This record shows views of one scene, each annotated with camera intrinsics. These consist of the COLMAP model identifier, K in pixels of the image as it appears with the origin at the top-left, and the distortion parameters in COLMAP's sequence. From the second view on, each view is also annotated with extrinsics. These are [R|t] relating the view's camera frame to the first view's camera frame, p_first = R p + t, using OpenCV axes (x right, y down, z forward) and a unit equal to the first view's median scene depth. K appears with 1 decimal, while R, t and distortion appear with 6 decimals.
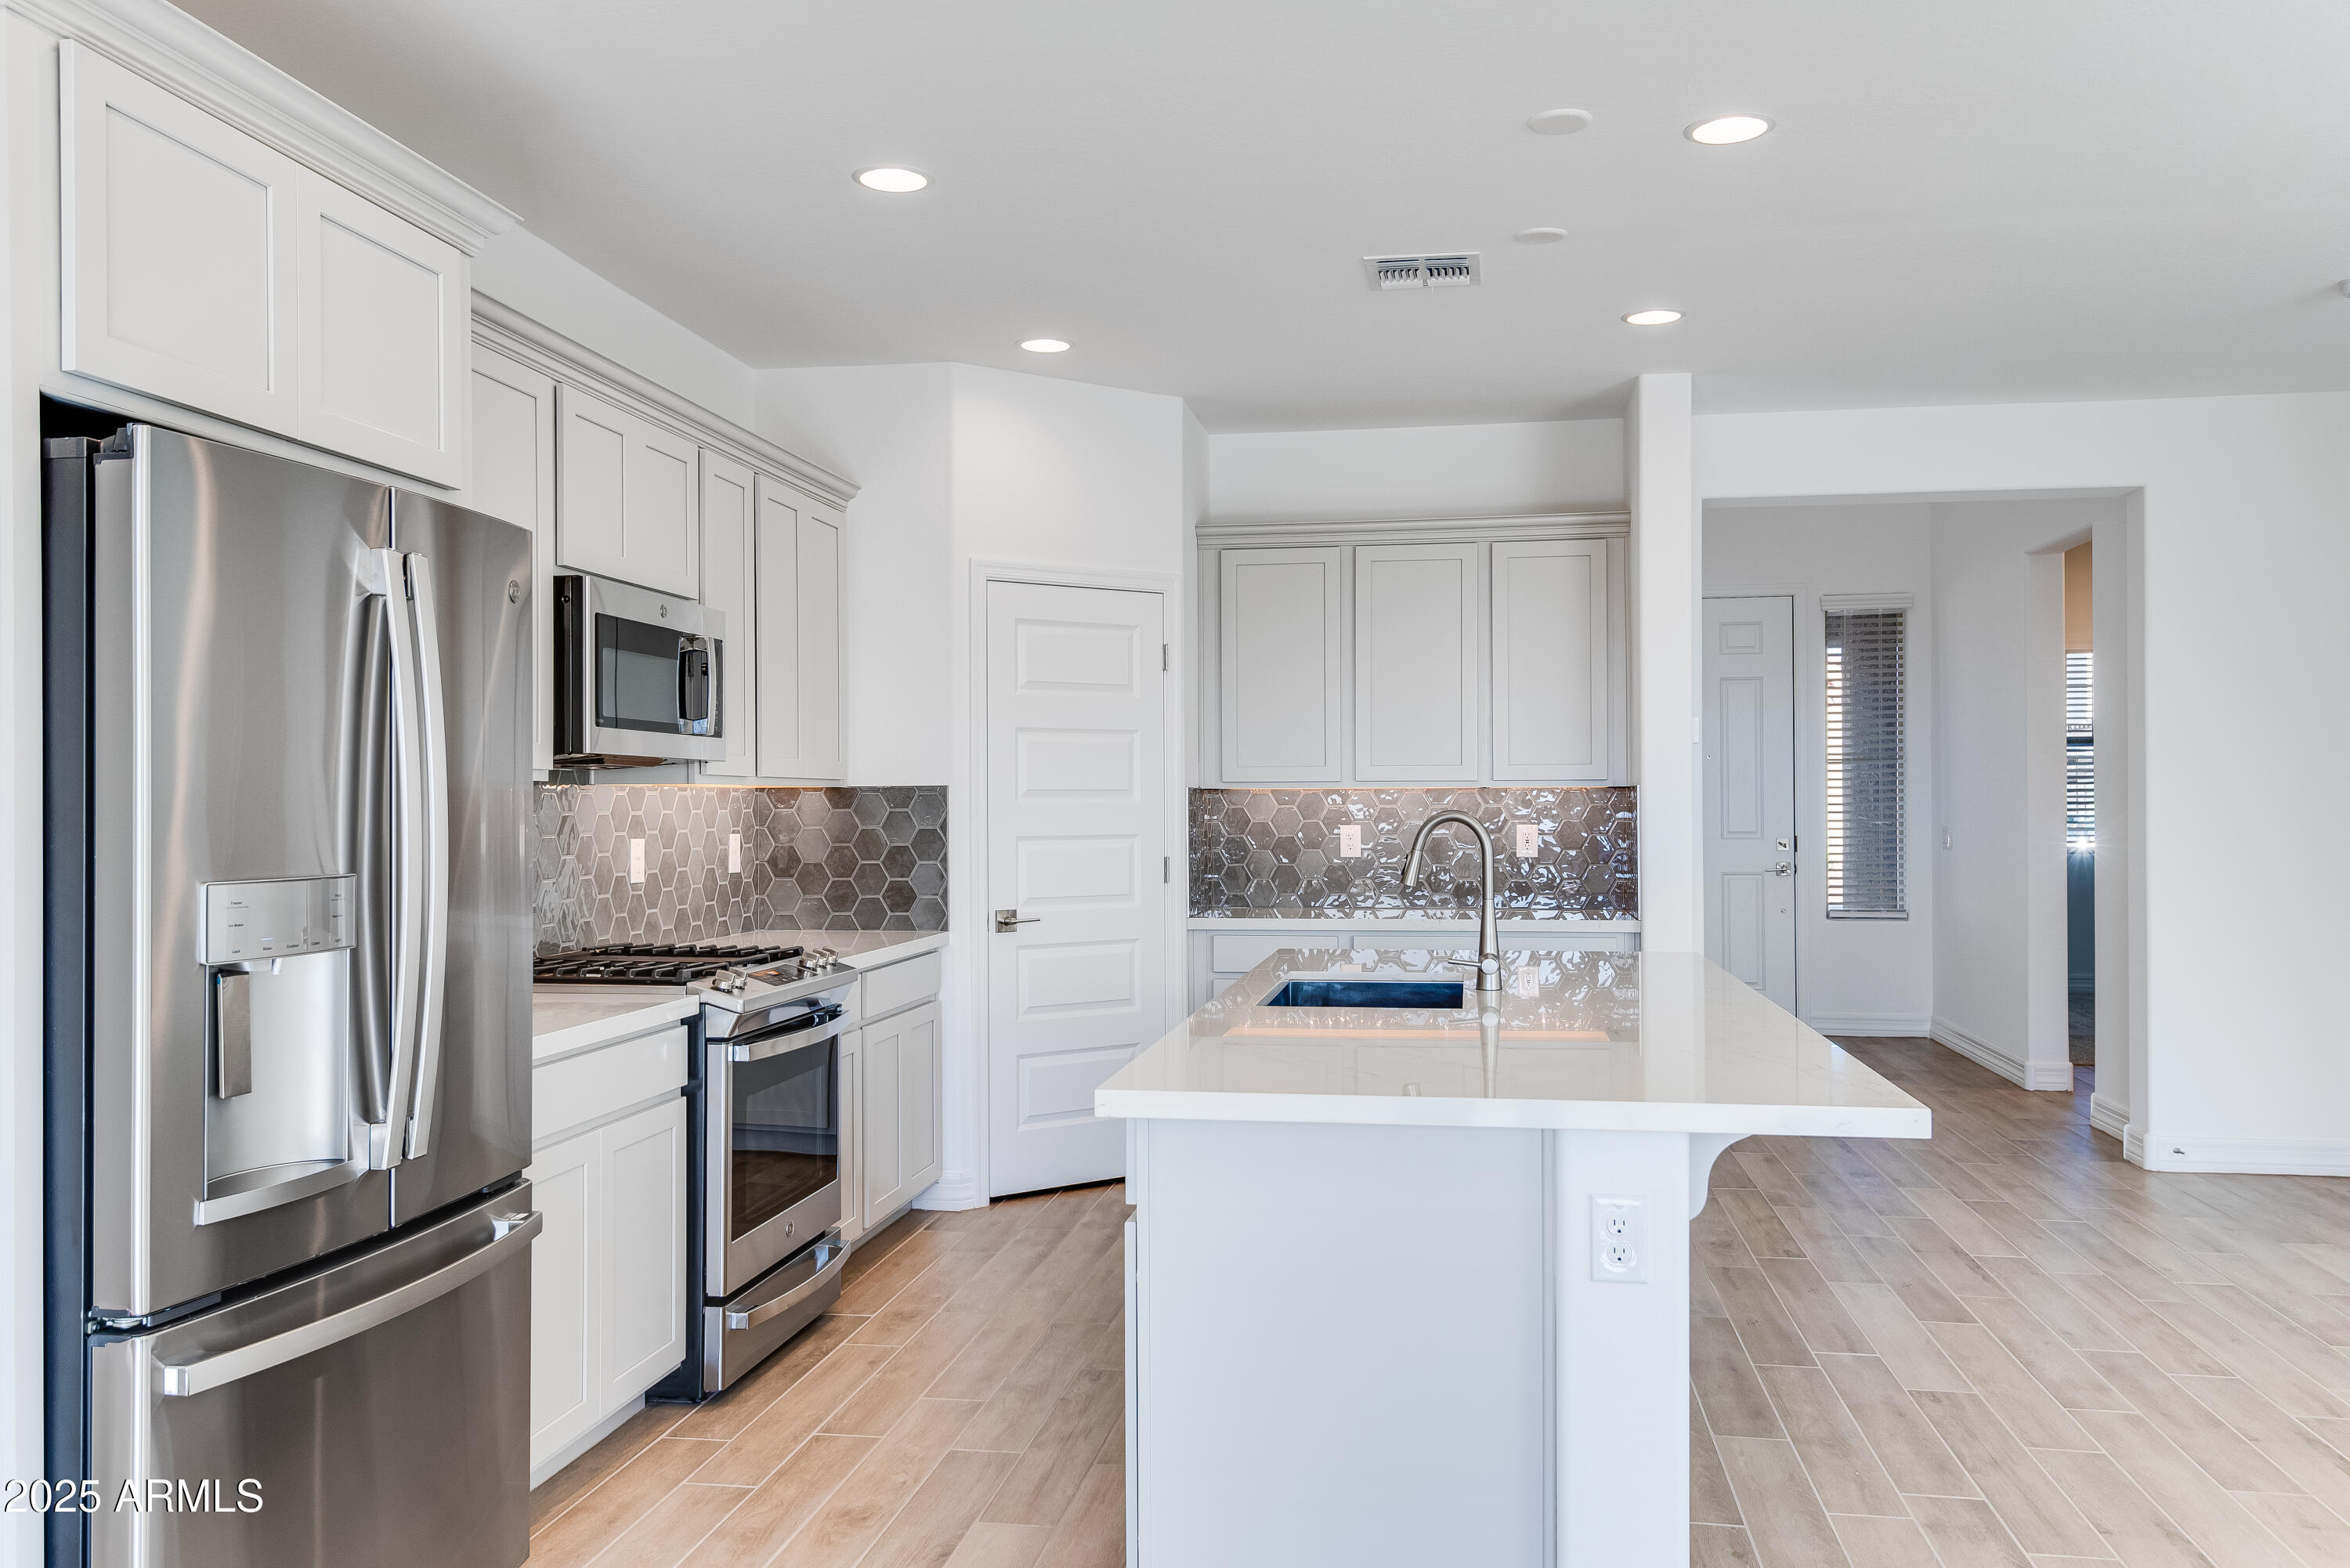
lens RADIAL K [[1807.6, 0, 1147.1], [0, 1807.6, 796.4], [0, 0, 1]] dist [0.002792, -0.000050]
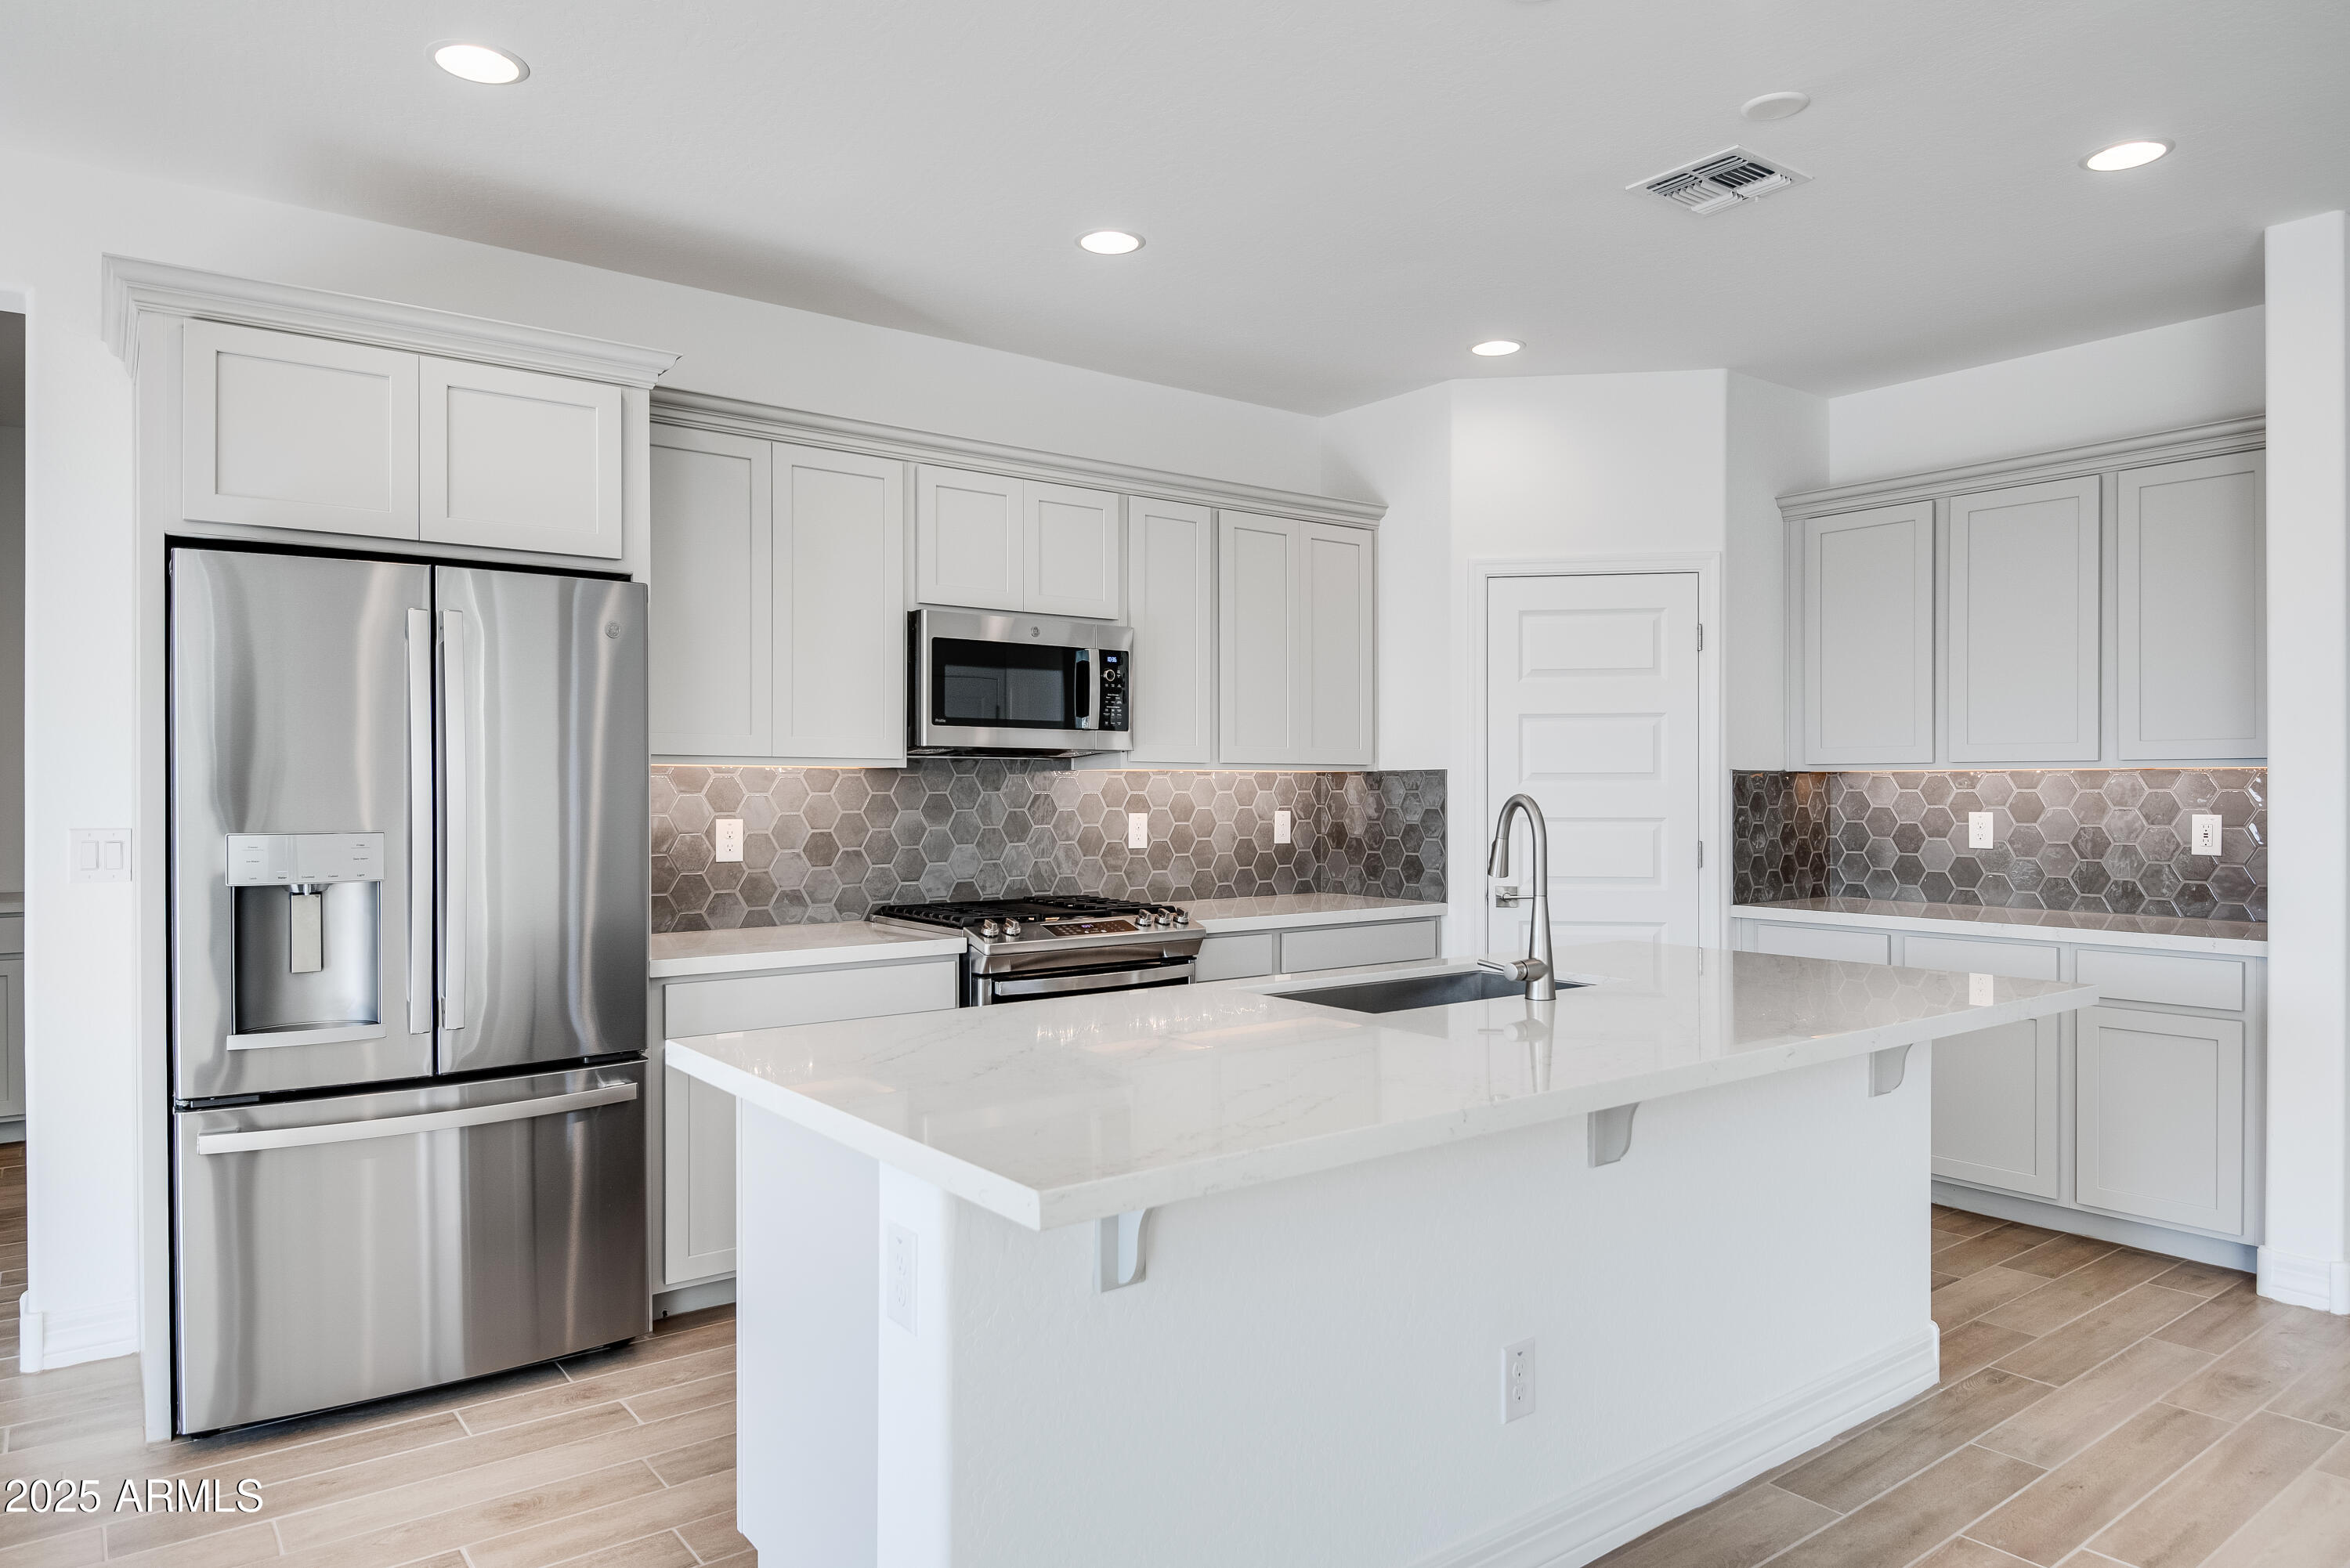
lens RADIAL K [[1464.3, 0, 1168.1], [0, 1464.3, 791.3], [0, 0, 1]] dist [0.006793, -0.010171]
pose [[0.731057, 0.005598, -0.682294, 0.375938], [-0.000222, 0.999968, 0.007966, 0.000181], [0.682317, -0.005673, 0.731035, 0.244124]]
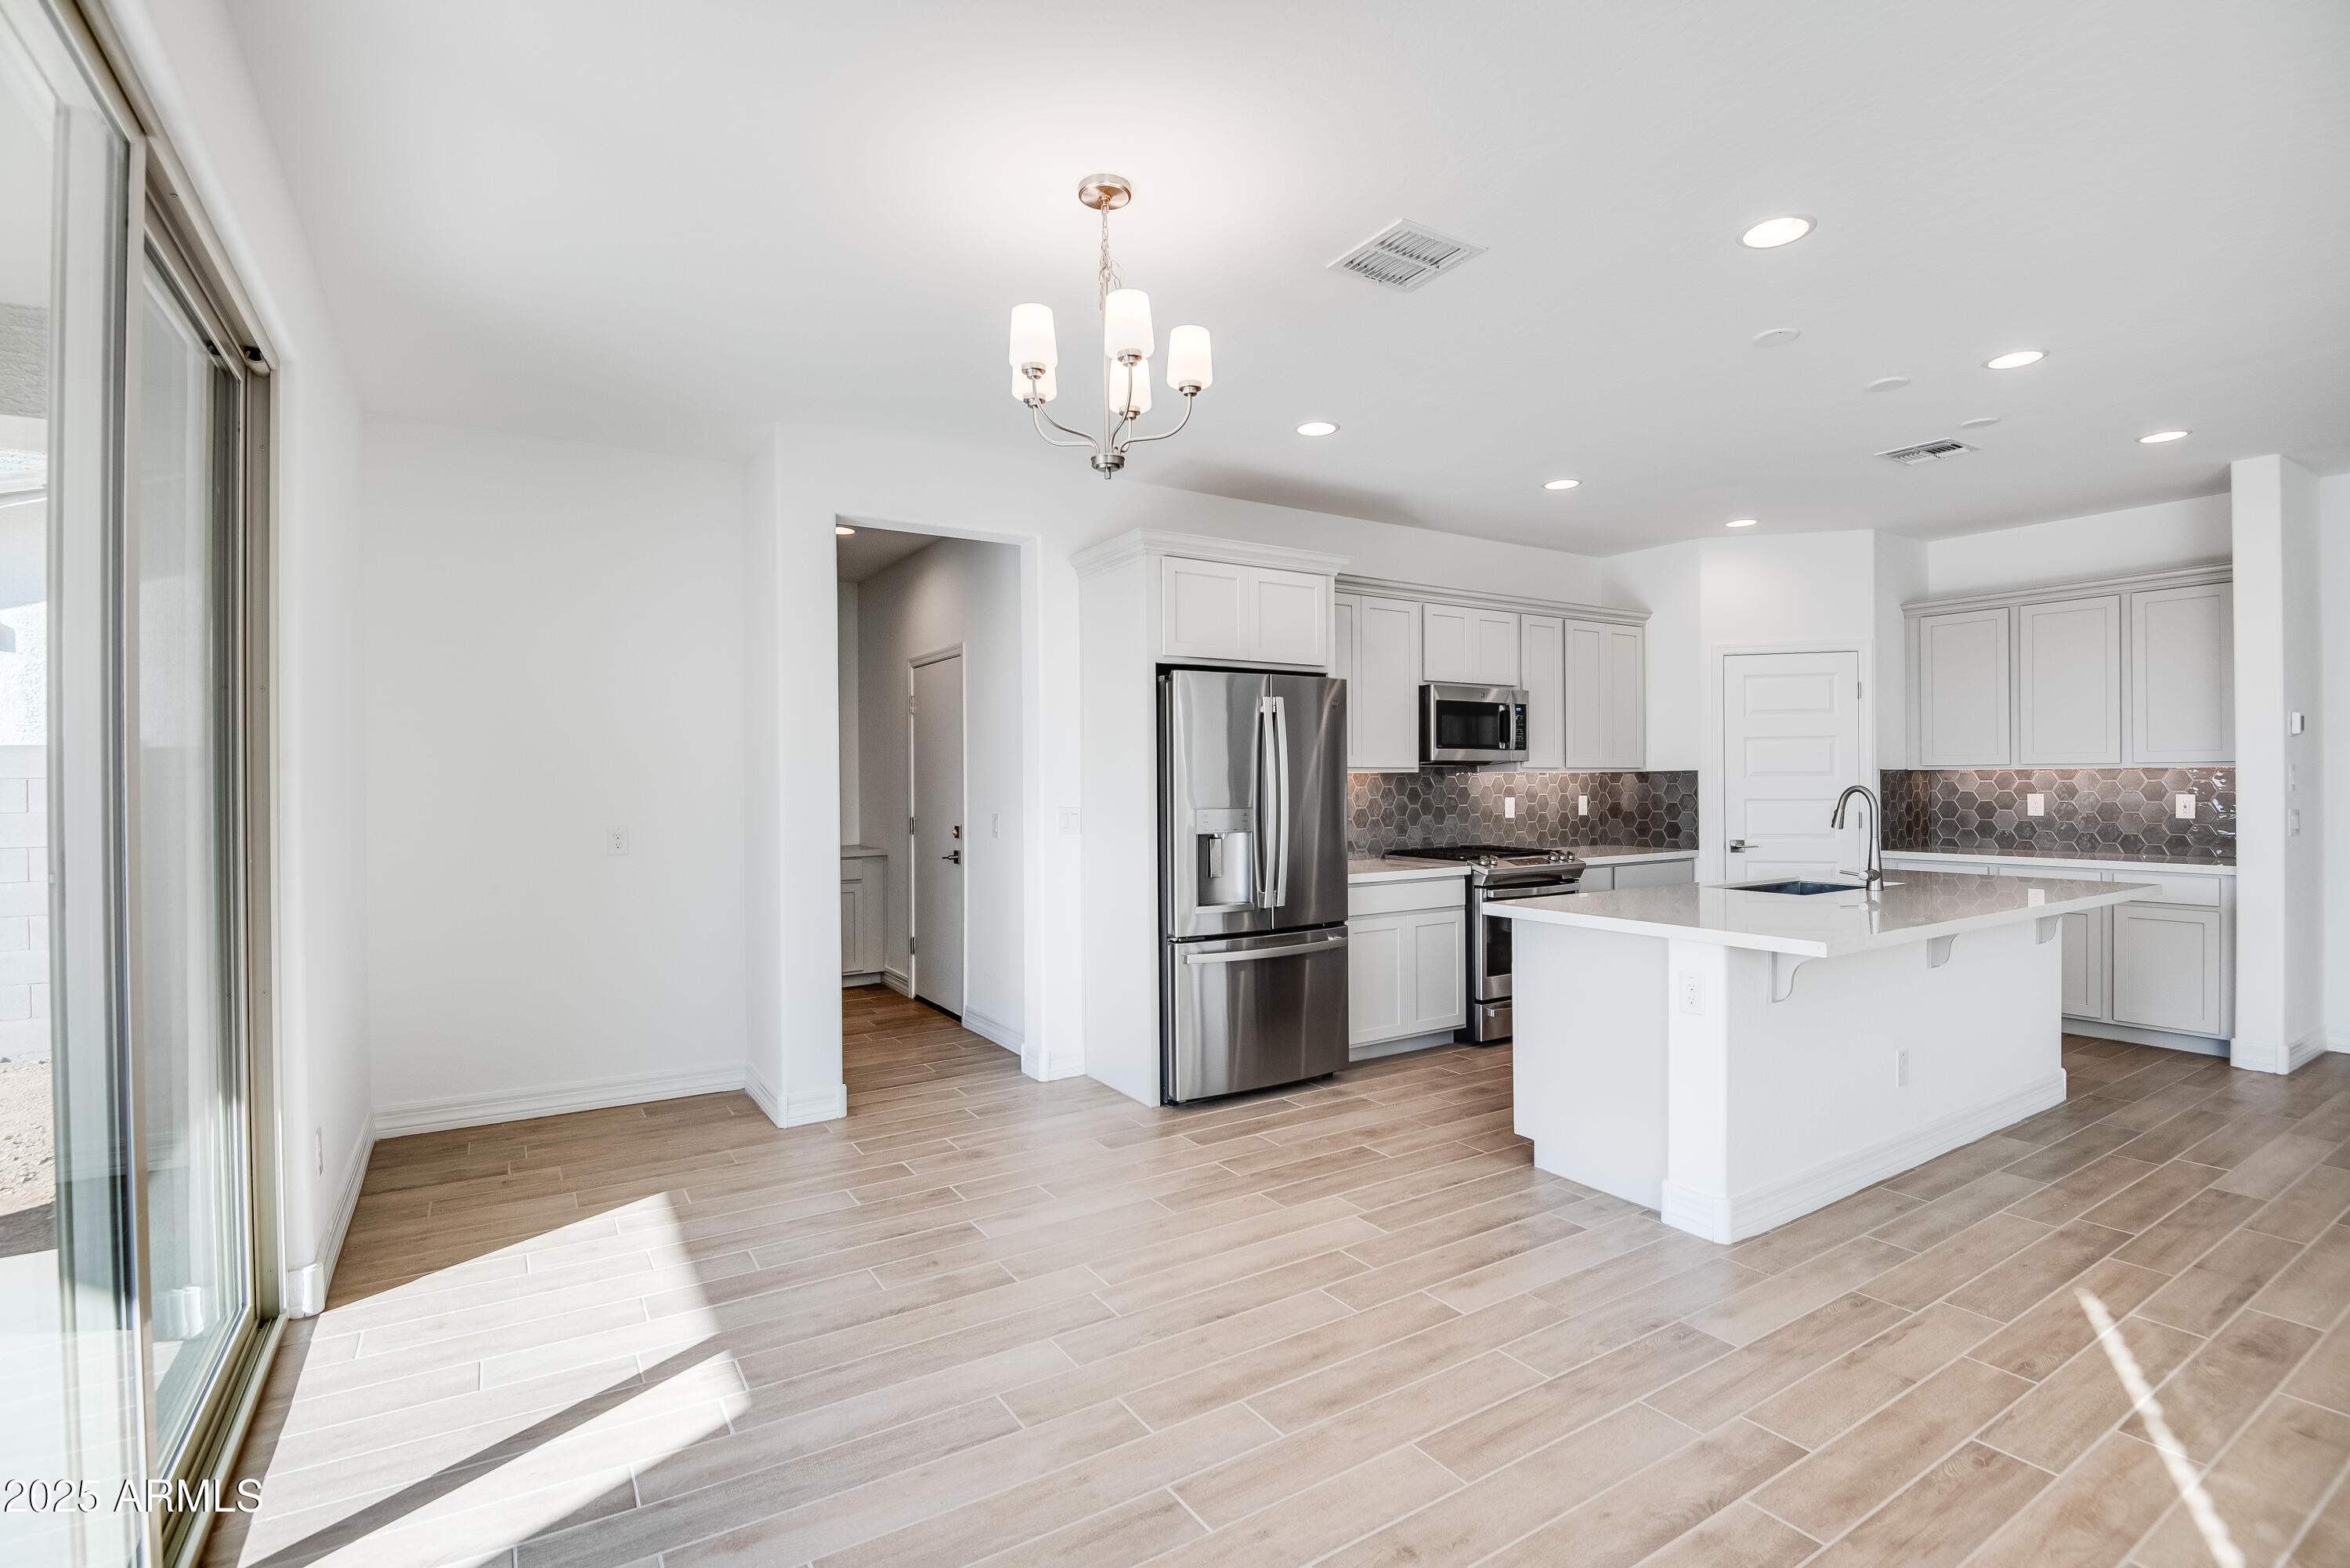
lens RADIAL K [[1076.3, 0, 1174.7], [0, 1076.3, 790.2], [0, 0, 1]] dist [-0.003114, -0.007909]
pose [[0.670928, 0.005538, -0.741502, 0.347702], [0.007029, 0.999880, 0.013828, -0.004770], [0.741489, -0.014490, 0.670808, -0.124897]]
